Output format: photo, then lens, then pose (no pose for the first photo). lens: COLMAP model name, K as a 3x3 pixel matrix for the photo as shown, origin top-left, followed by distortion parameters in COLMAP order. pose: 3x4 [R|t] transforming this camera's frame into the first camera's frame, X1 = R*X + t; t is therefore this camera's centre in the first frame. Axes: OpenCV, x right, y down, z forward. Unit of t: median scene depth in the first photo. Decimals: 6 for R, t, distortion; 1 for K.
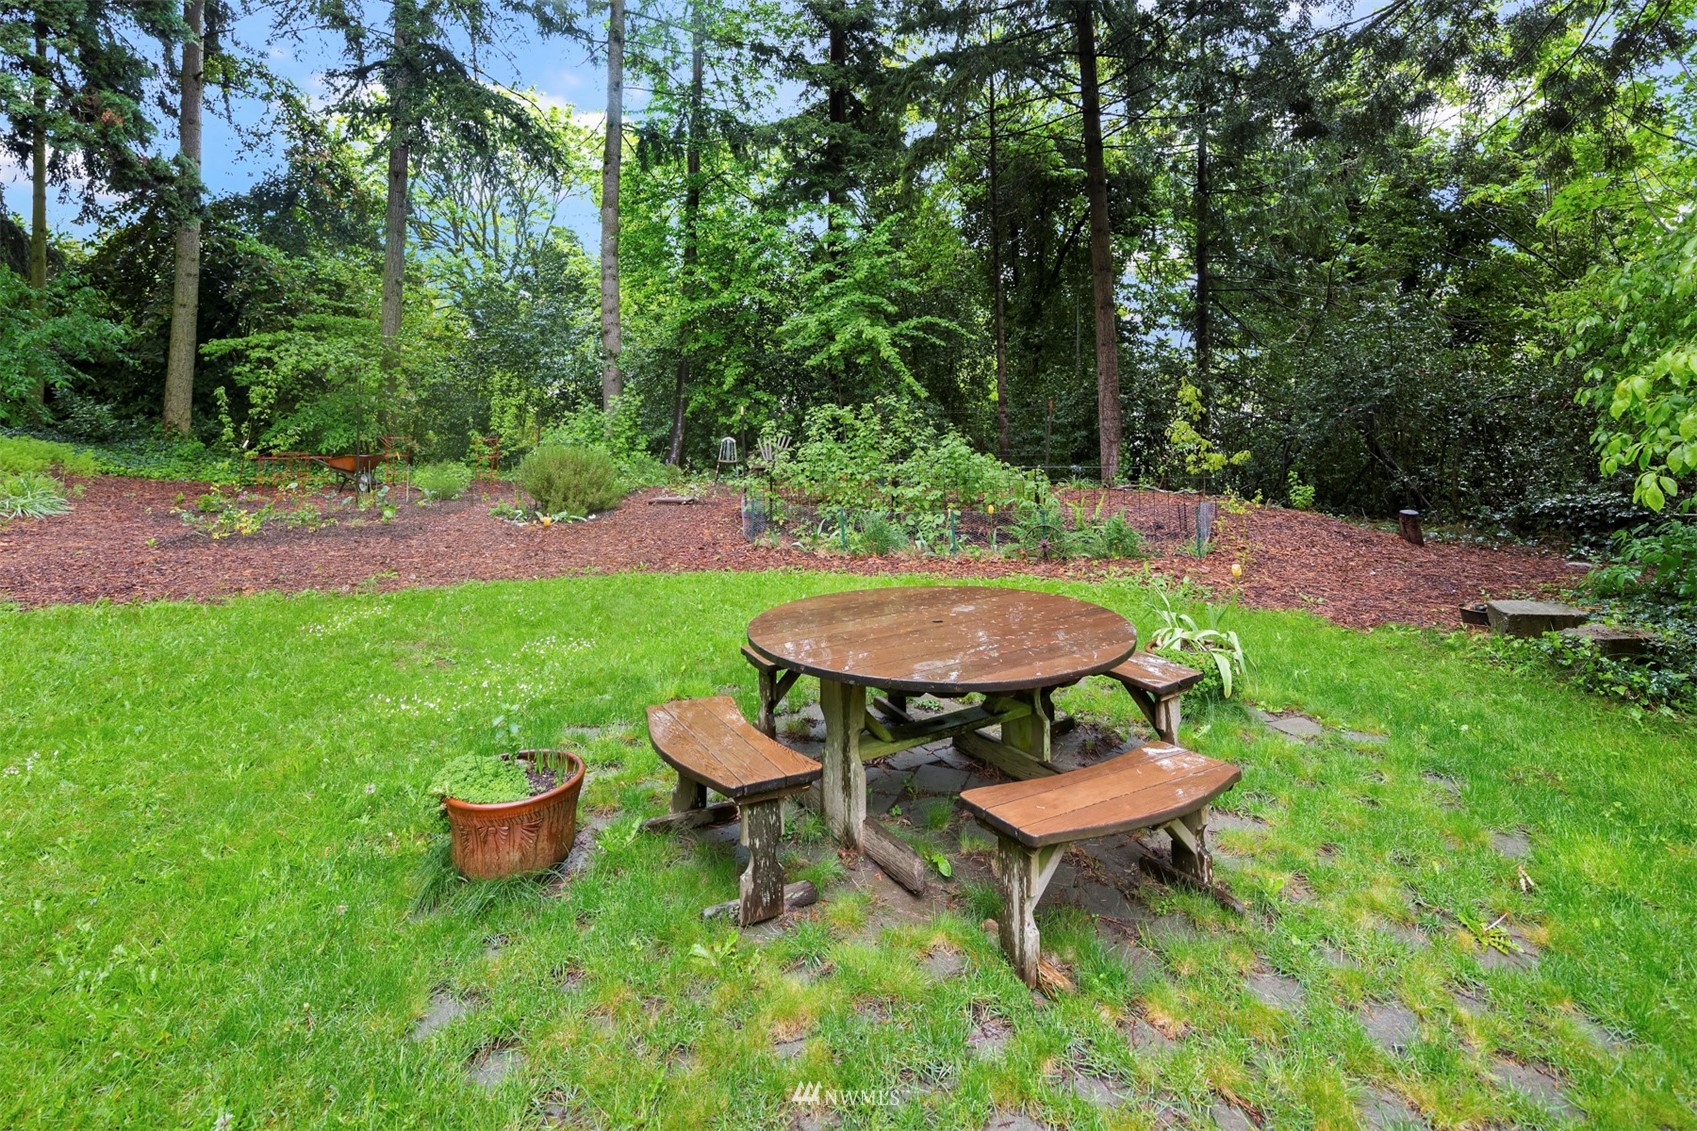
lens RADIAL K [[841.4, 0, 847.4], [0, 841.4, 564.1], [0, 0, 1]] dist [-0.002420, -0.001509]
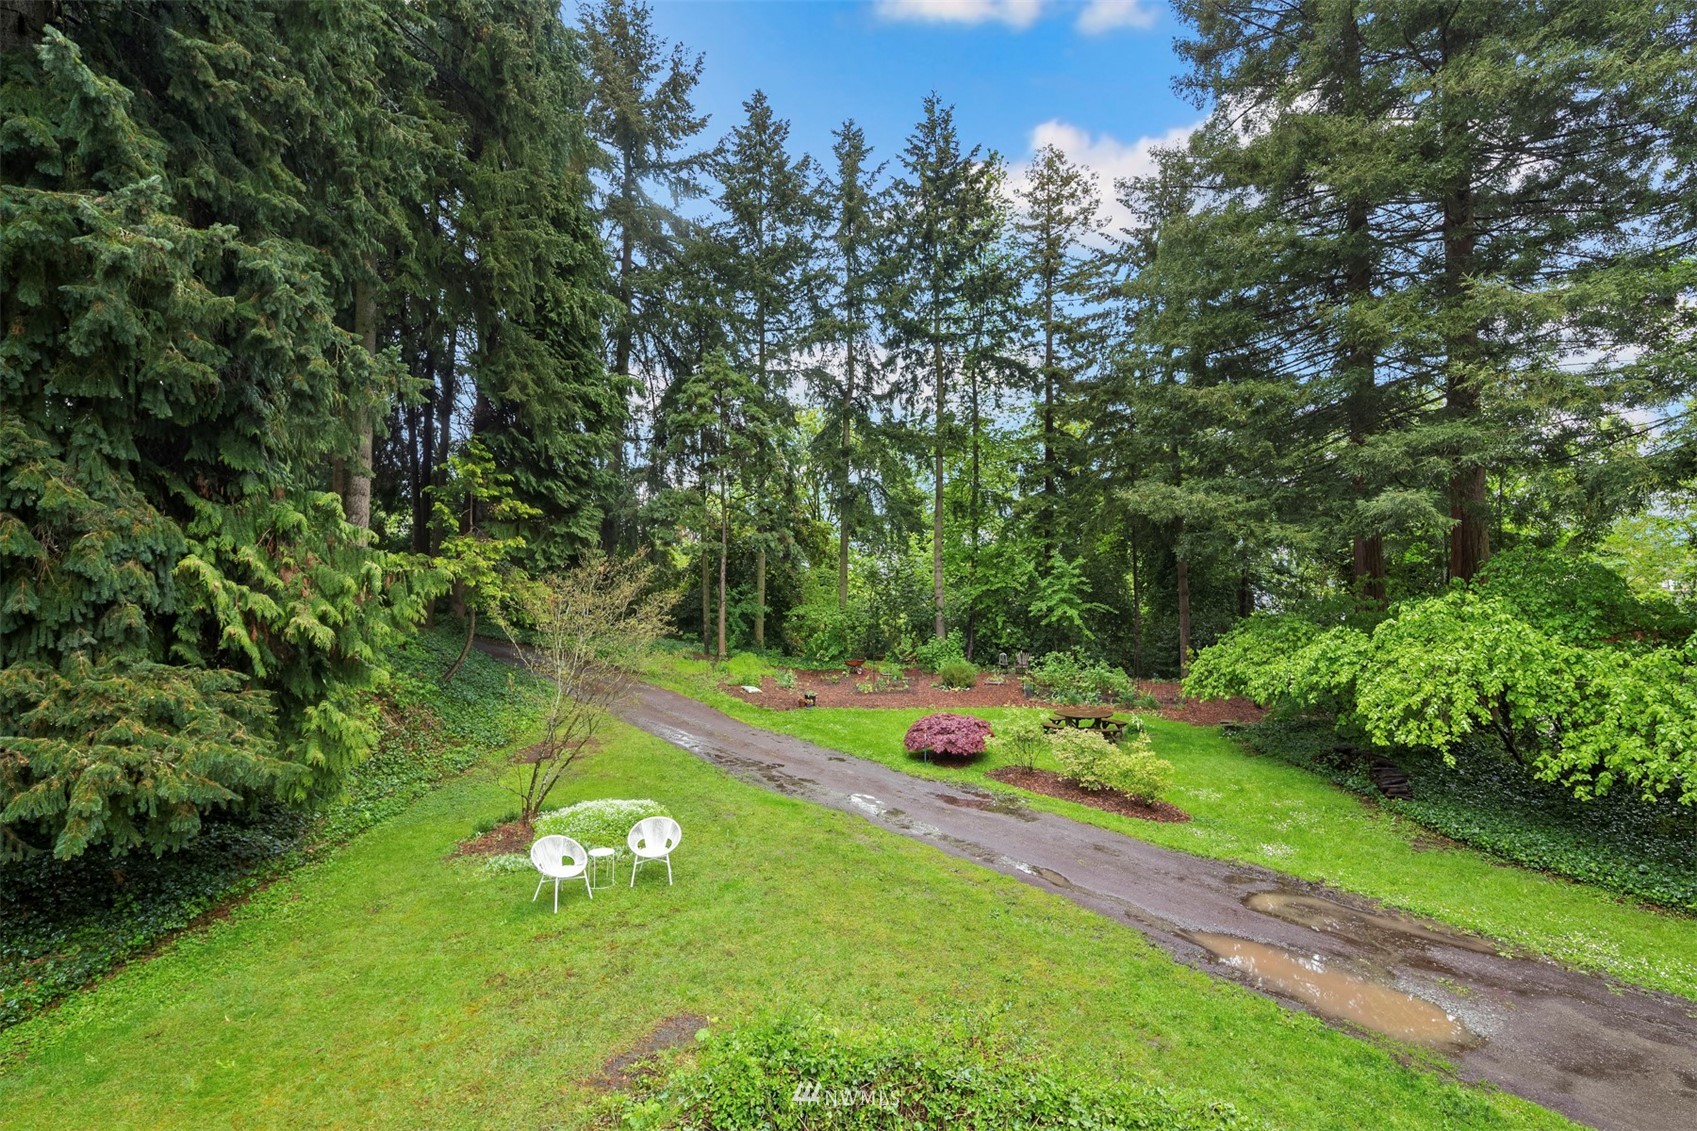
lens RADIAL K [[841.4, 0, 848.9], [0, 841.4, 575.7], [0, 0, 1]] dist [-0.002420, -0.001509]
pose [[0.973368, -0.003304, -0.229225, -0.033759], [-0.038595, 0.983262, -0.178060, 0.065567], [0.225976, 0.182165, 0.956949, -1.418052]]
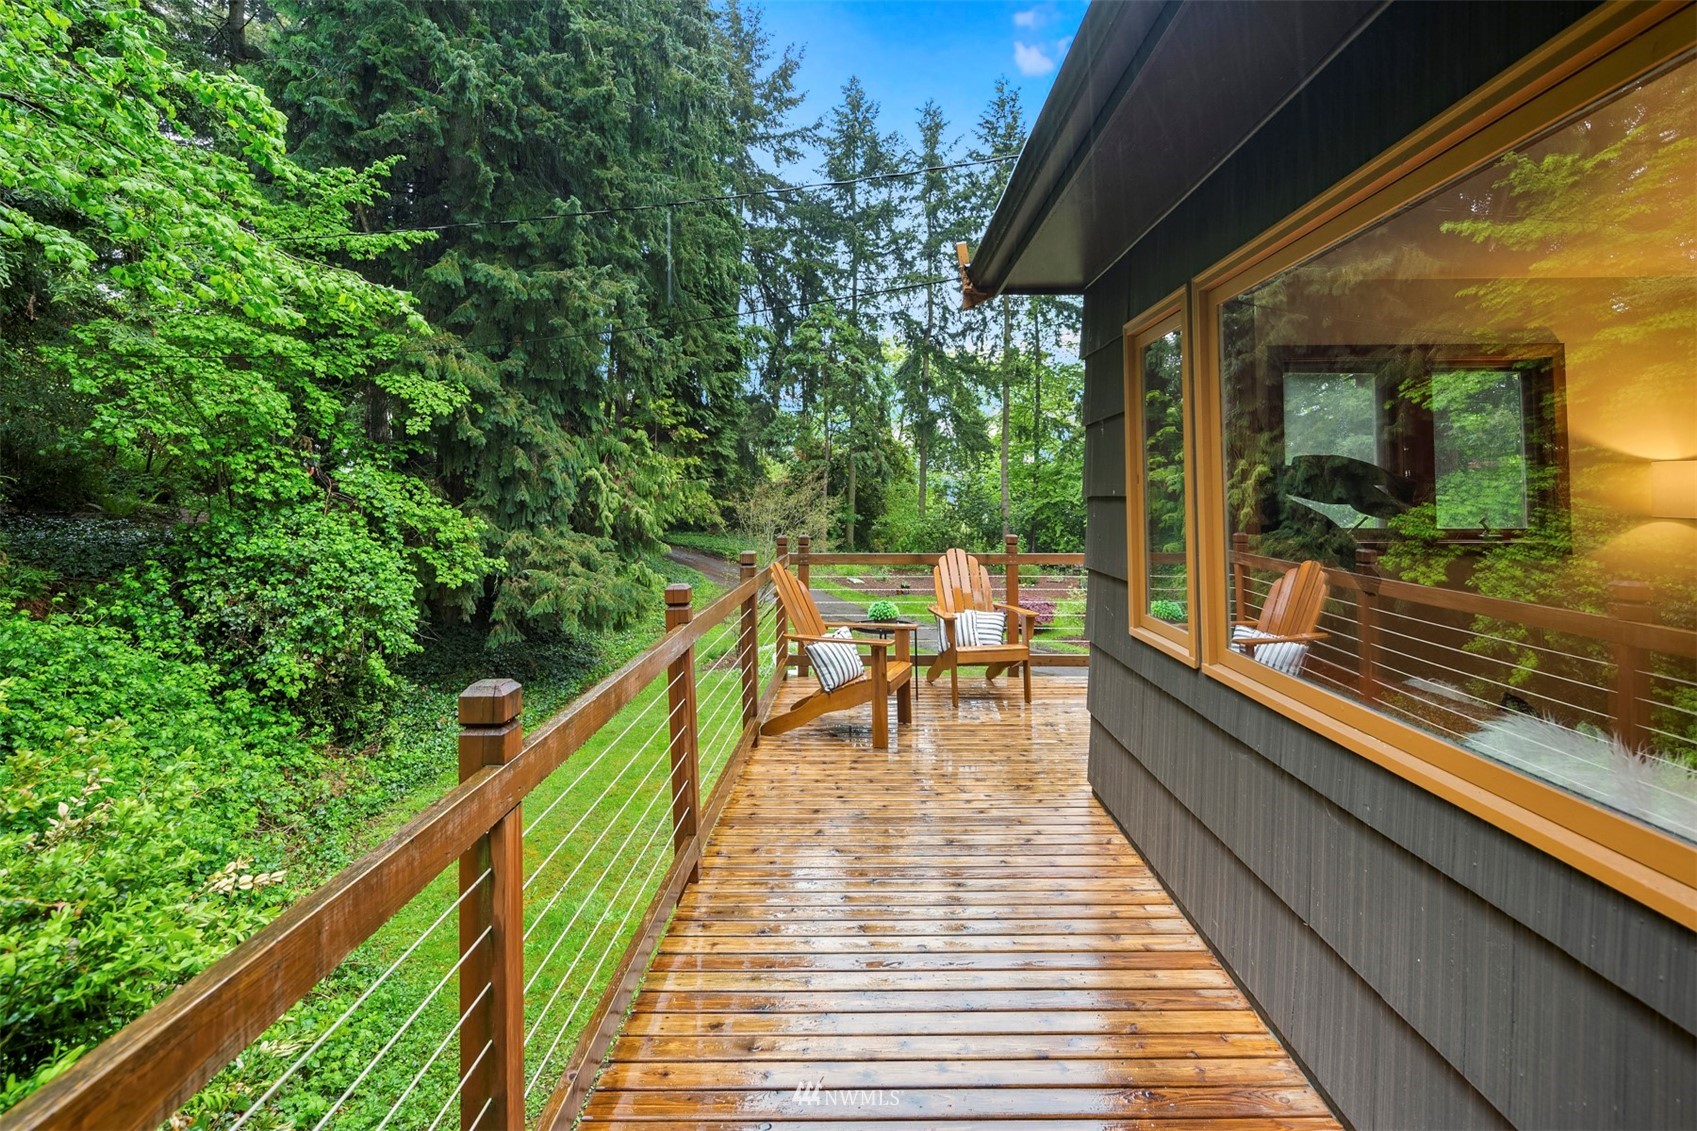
lens RADIAL K [[841.4, 0, 855.7], [0, 841.4, 466.2], [0, 0, 1]] dist [-0.002420, -0.001509]
pose [[0.960440, 0.001320, -0.278482, -0.035130], [-0.060250, 0.977290, -0.203162, 0.147427], [0.271890, 0.211904, 0.938708, -1.831937]]
